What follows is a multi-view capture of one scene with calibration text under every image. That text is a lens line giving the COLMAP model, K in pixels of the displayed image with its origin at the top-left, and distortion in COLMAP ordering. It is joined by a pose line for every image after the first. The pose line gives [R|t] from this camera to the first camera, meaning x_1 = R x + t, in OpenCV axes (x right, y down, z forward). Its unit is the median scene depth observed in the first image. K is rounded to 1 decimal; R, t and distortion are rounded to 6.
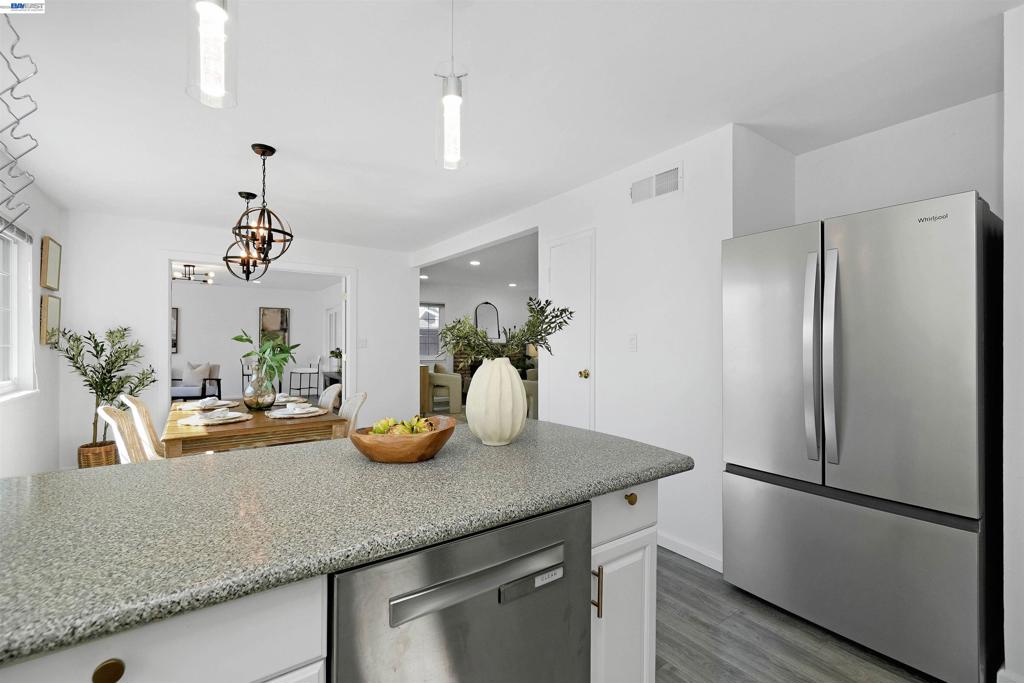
lens RADIAL K [[447.0, 0, 510.2], [0, 447.0, 340.4], [0, 0, 1]] dist [-0.007362, 0.002787]
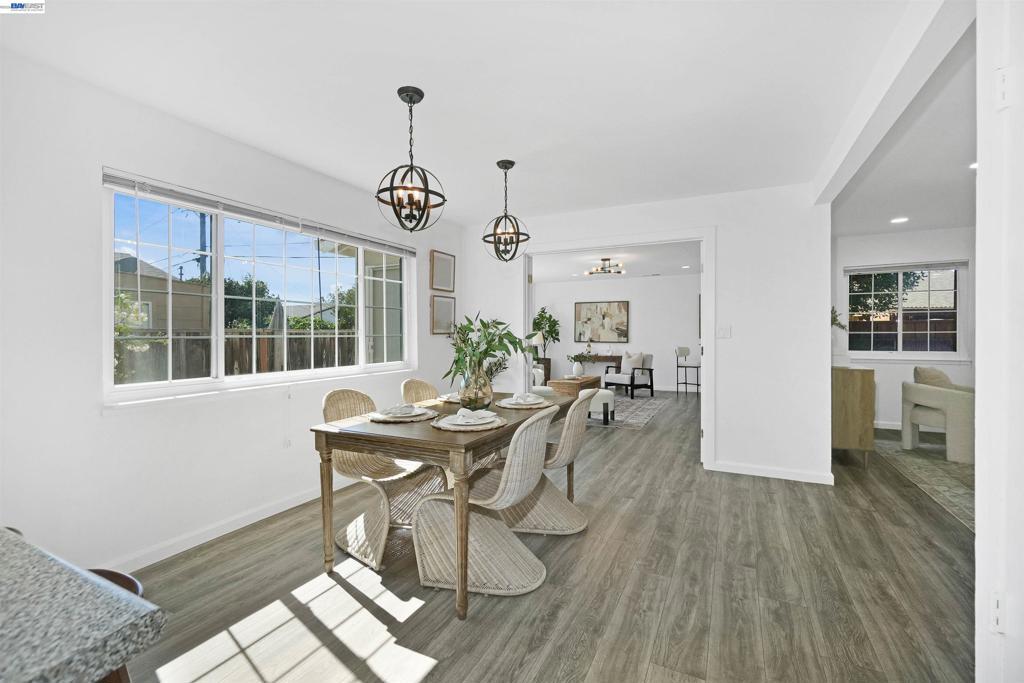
lens RADIAL K [[443.6, 0, 503.4], [0, 443.6, 340.1], [0, 0, 1]] dist [0.002437, 0.000677]
pose [[0.461978, 0.006535, -0.886867, 0.092515], [0.011767, 0.999840, 0.013497, 0.005377], [0.886813, -0.016671, 0.461827, 0.291080]]
